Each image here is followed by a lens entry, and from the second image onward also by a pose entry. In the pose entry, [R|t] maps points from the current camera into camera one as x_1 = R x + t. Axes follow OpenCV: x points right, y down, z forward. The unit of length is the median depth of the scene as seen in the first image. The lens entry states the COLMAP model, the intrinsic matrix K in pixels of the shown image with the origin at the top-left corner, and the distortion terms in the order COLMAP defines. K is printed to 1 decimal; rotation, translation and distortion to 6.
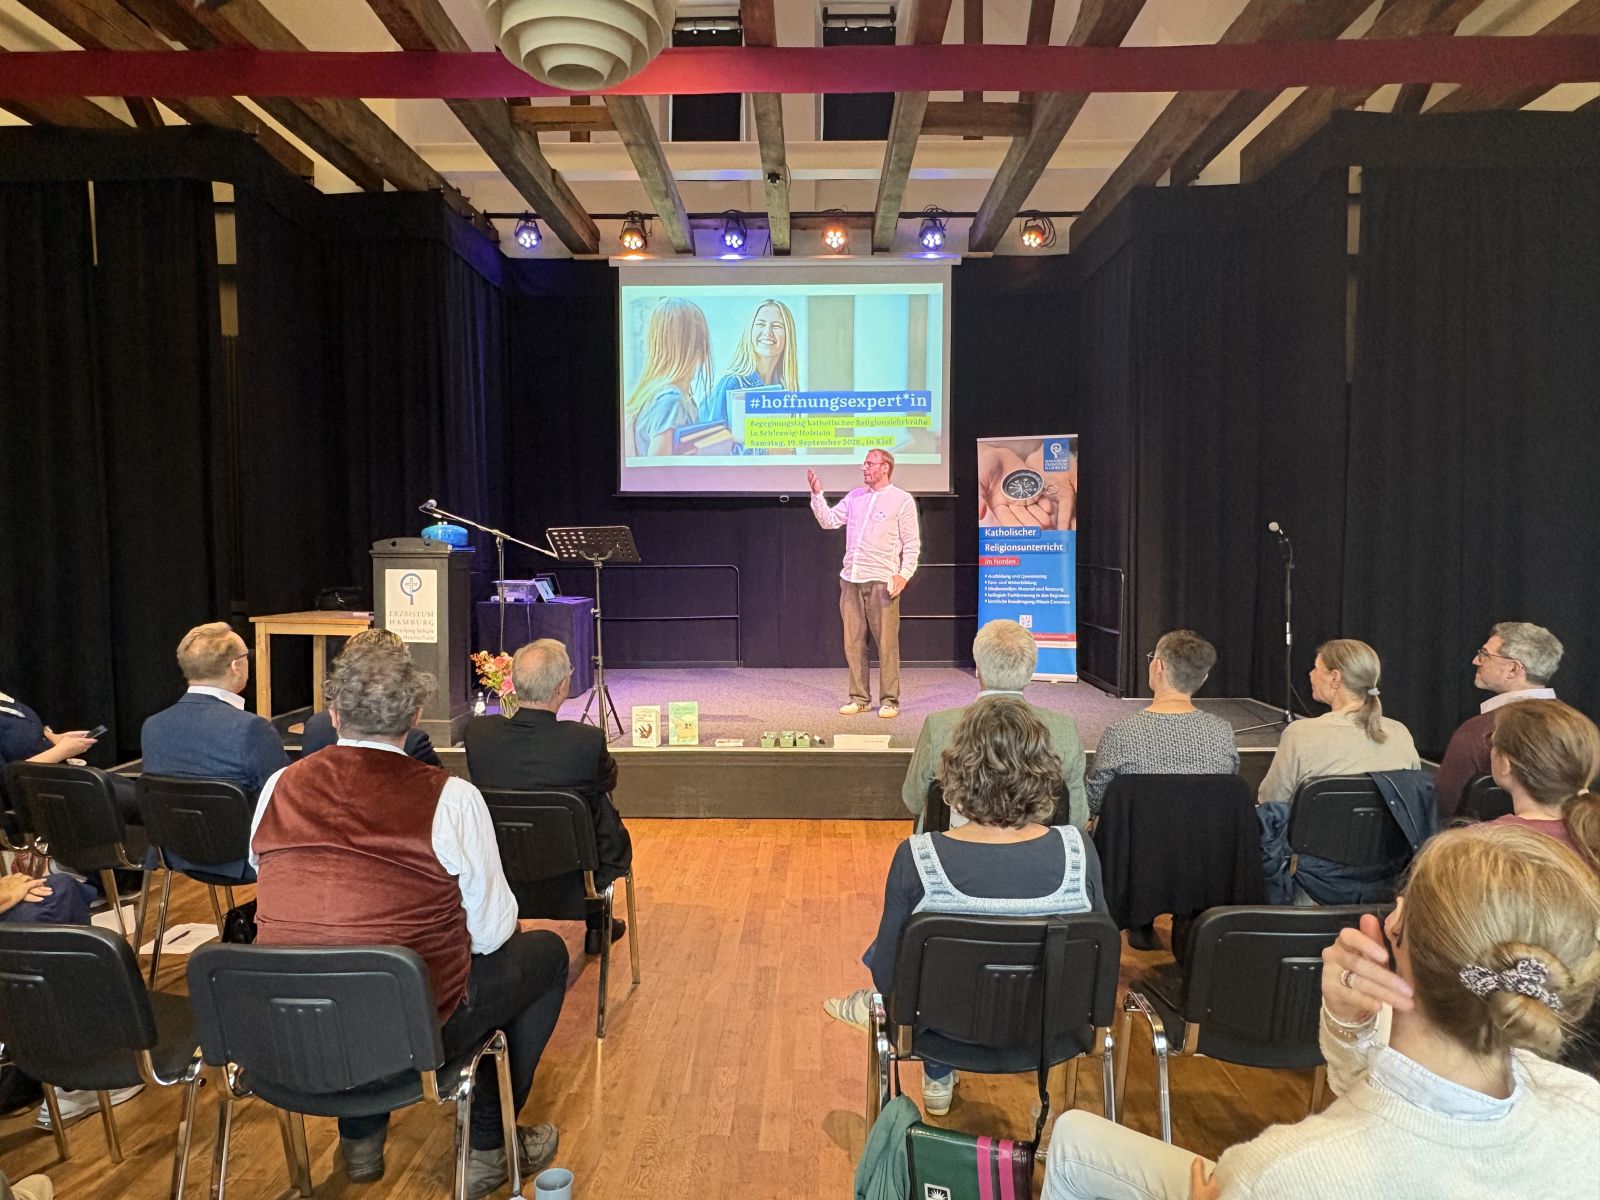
lens RADIAL K [[1025.0, 0, 800.0], [0, 1025.0, 600.0], [0, 0, 1]] dist [-0.007366, -0.000555]
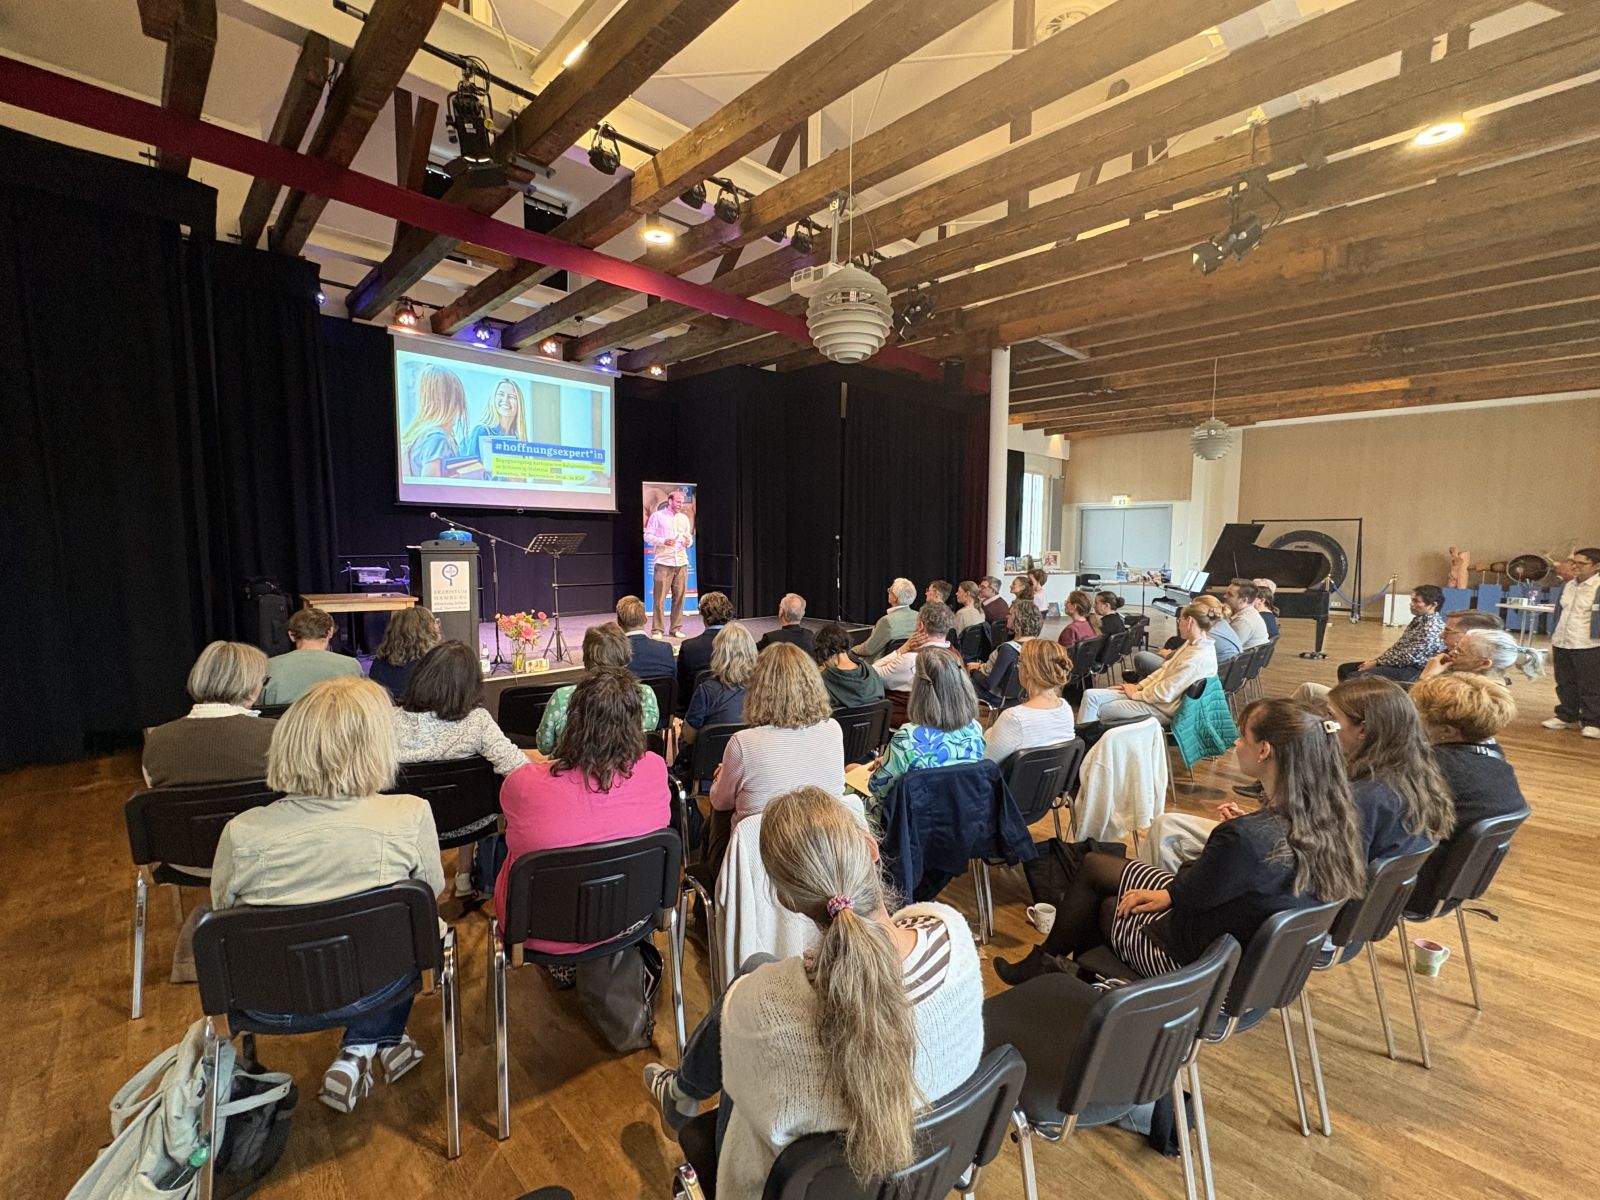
lens RADIAL K [[689.9, 0, 800.0], [0, 689.9, 600.0], [0, 0, 1]] dist [0.001163, 0.000196]
pose [[0.707156, -0.053973, 0.704995, -0.466821], [0.023205, 0.998317, 0.053153, -0.010023], [-0.706677, -0.021228, 0.707218, -0.039585]]
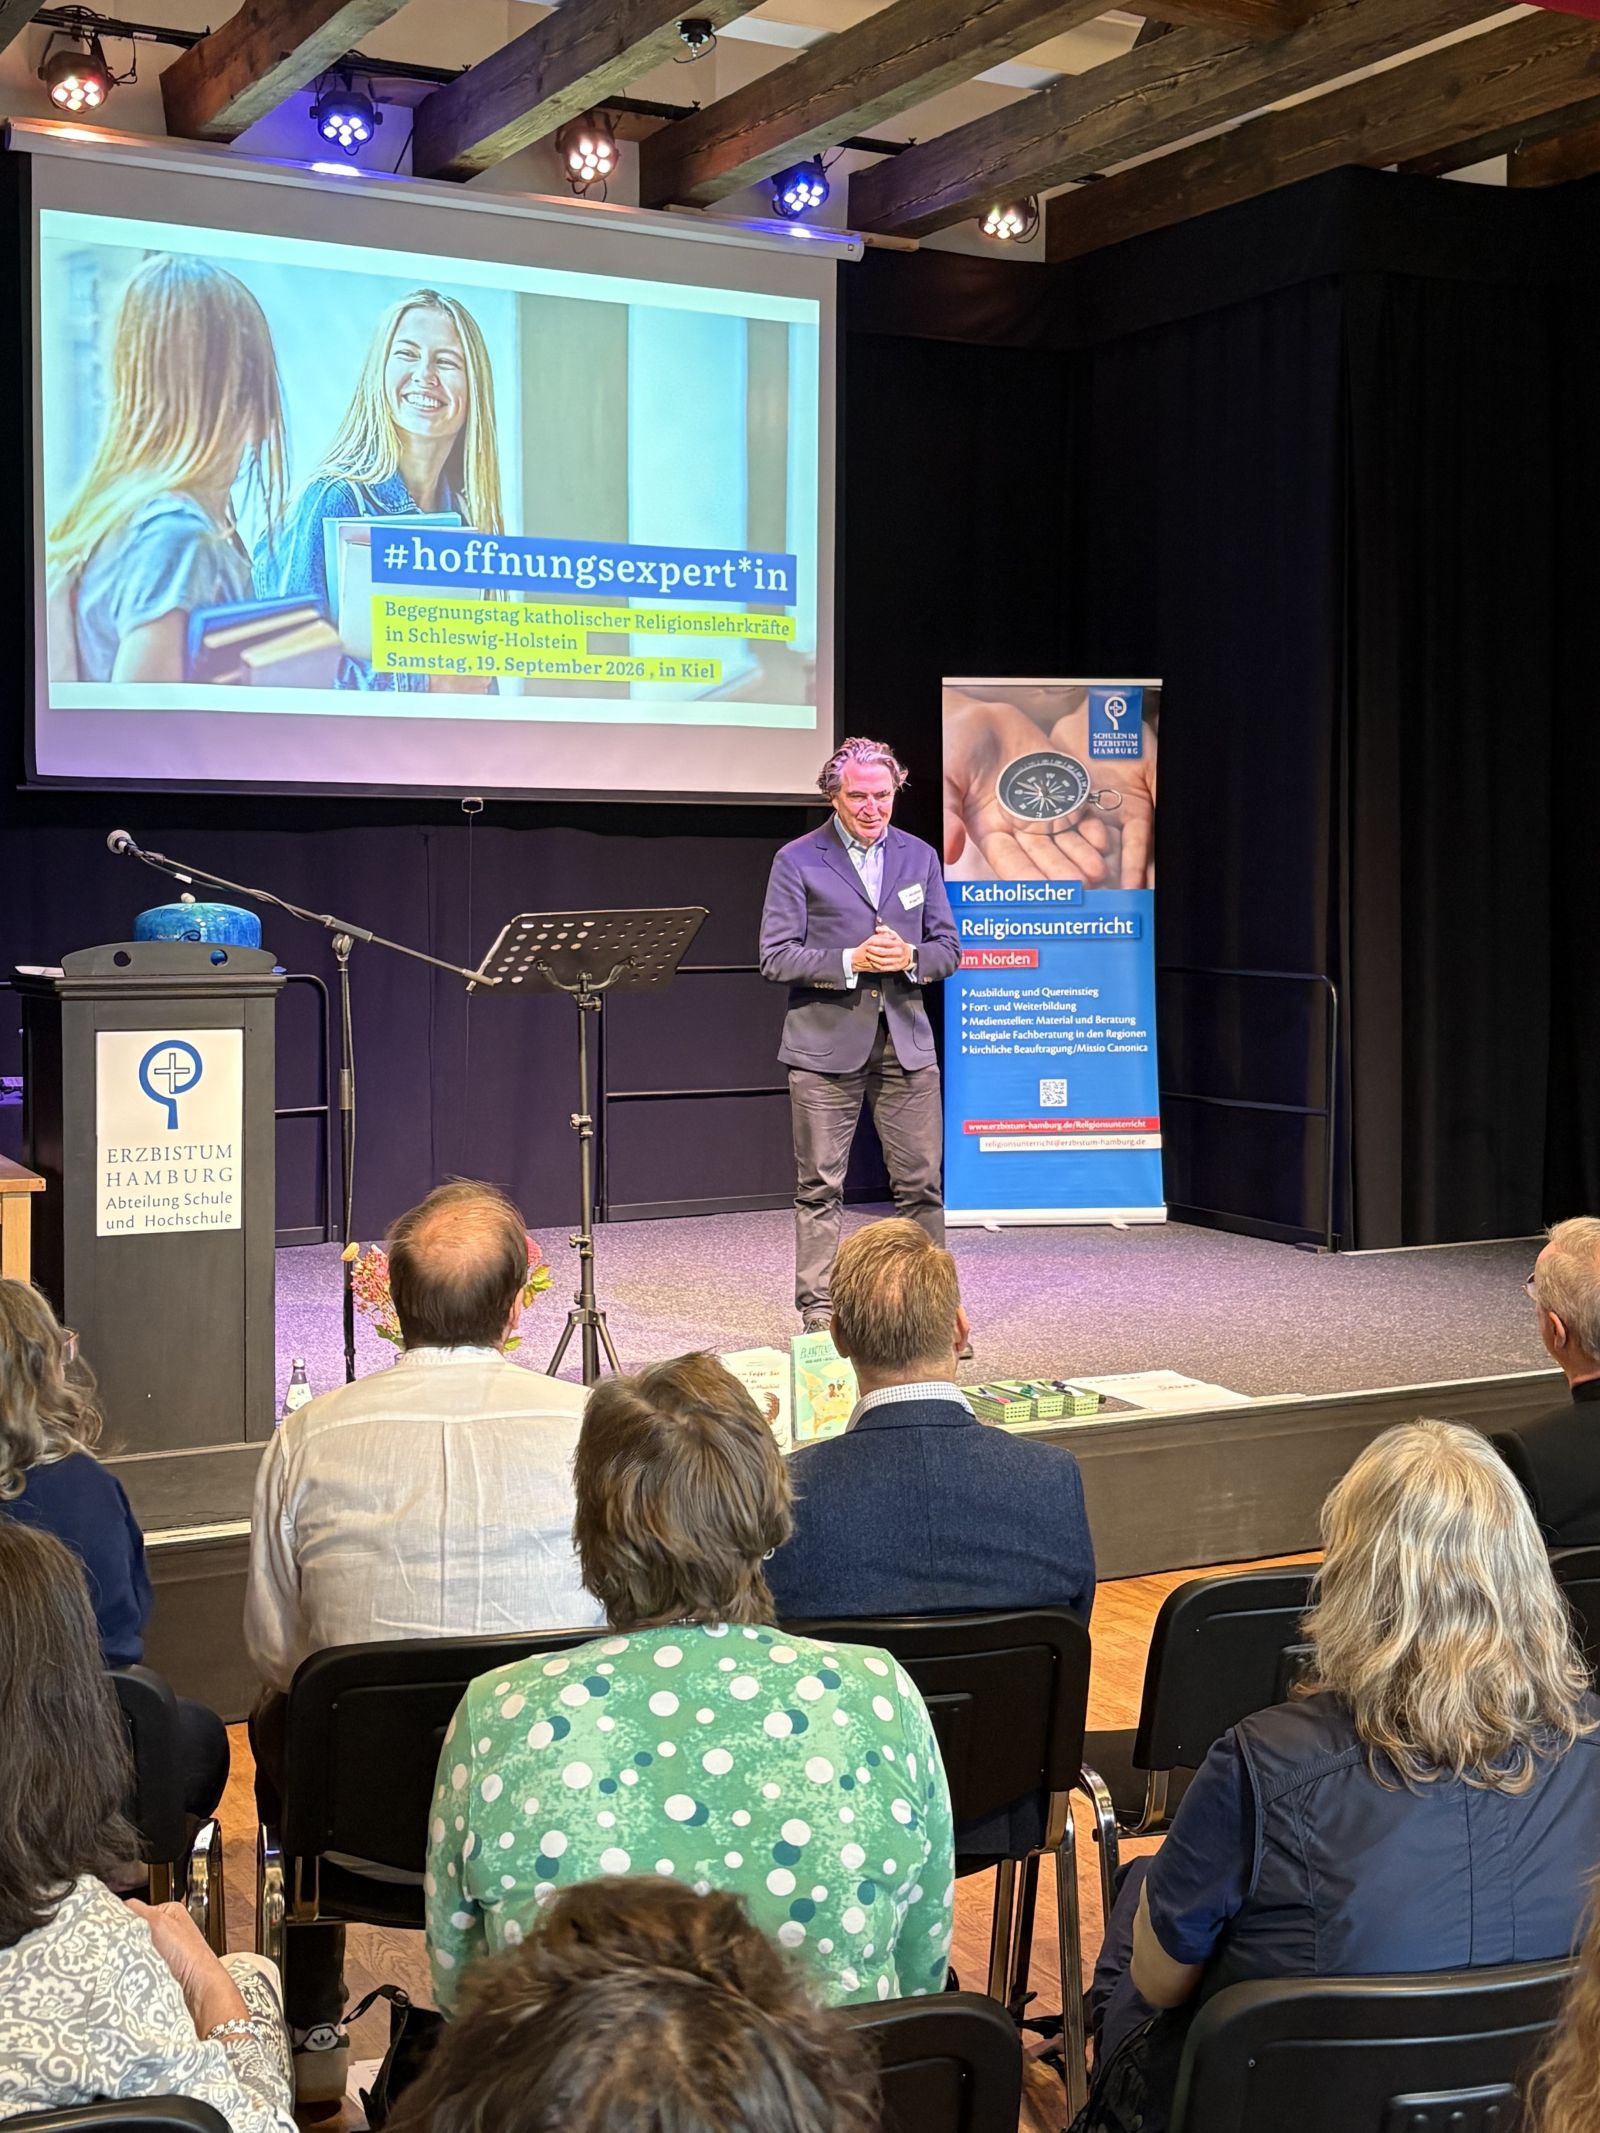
lens RADIAL K [[2662.5, 0, 840.2], [0, 2662.5, 963.4], [0, 0, 1]] dist [0.223199, -0.794968]
pose [[0.864161, -0.015050, 0.502991, -0.418285], [0.023603, 0.999665, -0.010640, -0.024090], [-0.502662, 0.021067, 0.864226, 0.042521]]
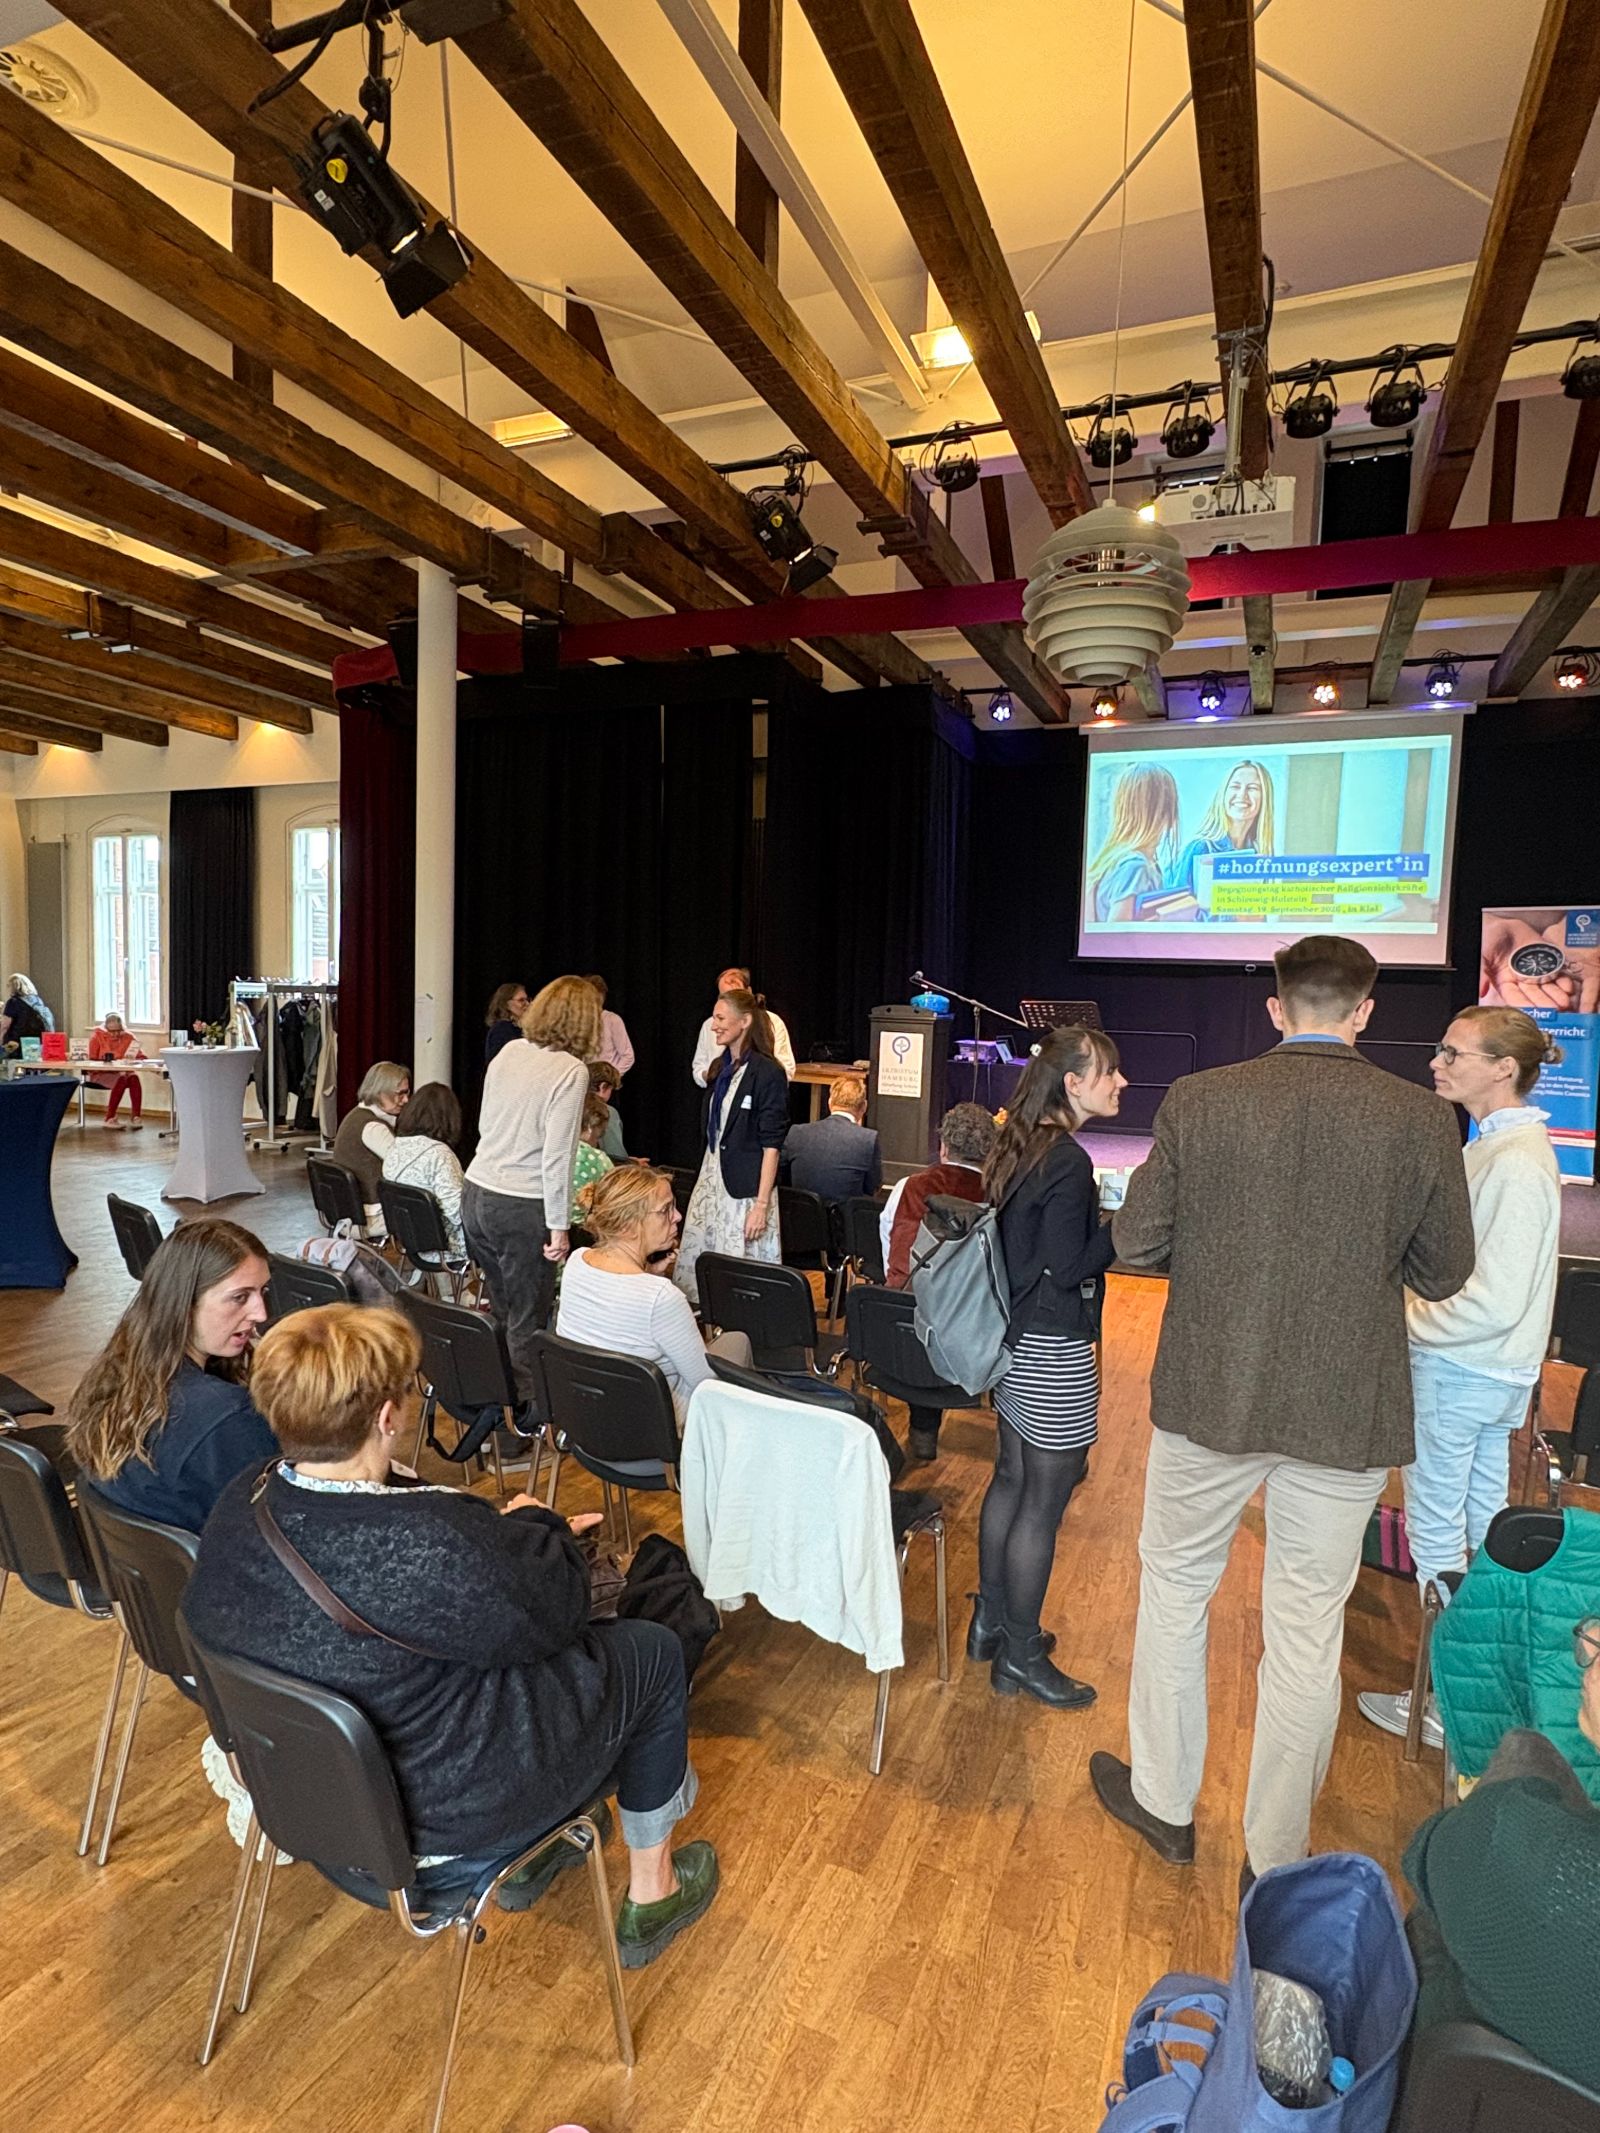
lens RADIAL K [[1142.4, 0, 800.0], [0, 1142.4, 1066.5], [0, 0, 1]] dist [-0.003976, 0.000518]
pose [[0.925447, 0.056266, -0.374676, 0.000166], [-0.050762, 0.998409, 0.024551, -0.011298], [0.375461, -0.003701, 0.926831, -0.156036]]
